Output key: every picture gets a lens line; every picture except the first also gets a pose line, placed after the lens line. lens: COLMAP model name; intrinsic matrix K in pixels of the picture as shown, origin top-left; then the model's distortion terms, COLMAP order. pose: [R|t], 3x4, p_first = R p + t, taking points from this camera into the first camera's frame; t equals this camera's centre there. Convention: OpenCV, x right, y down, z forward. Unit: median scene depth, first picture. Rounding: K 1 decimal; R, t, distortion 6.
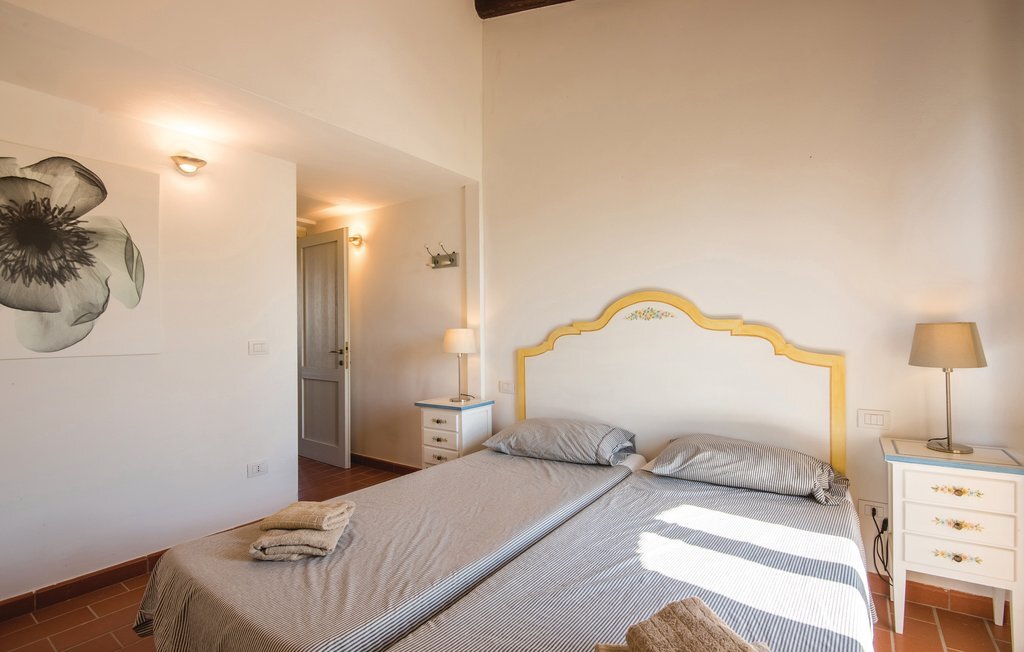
lens RADIAL K [[473.3, 0, 512.9], [0, 473.3, 328.3], [0, 0, 1]] dist [-0.002321, -0.001263]
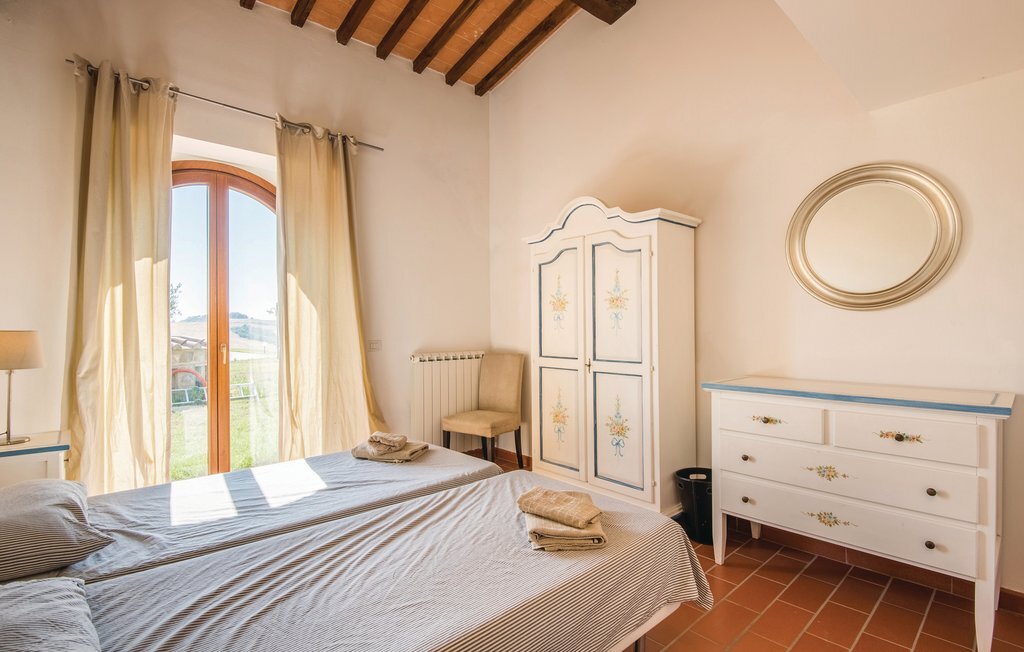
lens RADIAL K [[473.3, 0, 514.6], [0, 473.3, 325.3], [0, 0, 1]] dist [-0.002321, -0.001263]
pose [[-0.976036, 0.007732, 0.217473, -0.537057], [0.005403, 0.999922, -0.011302, -0.004361], [-0.217543, -0.009856, -0.976001, 1.933151]]
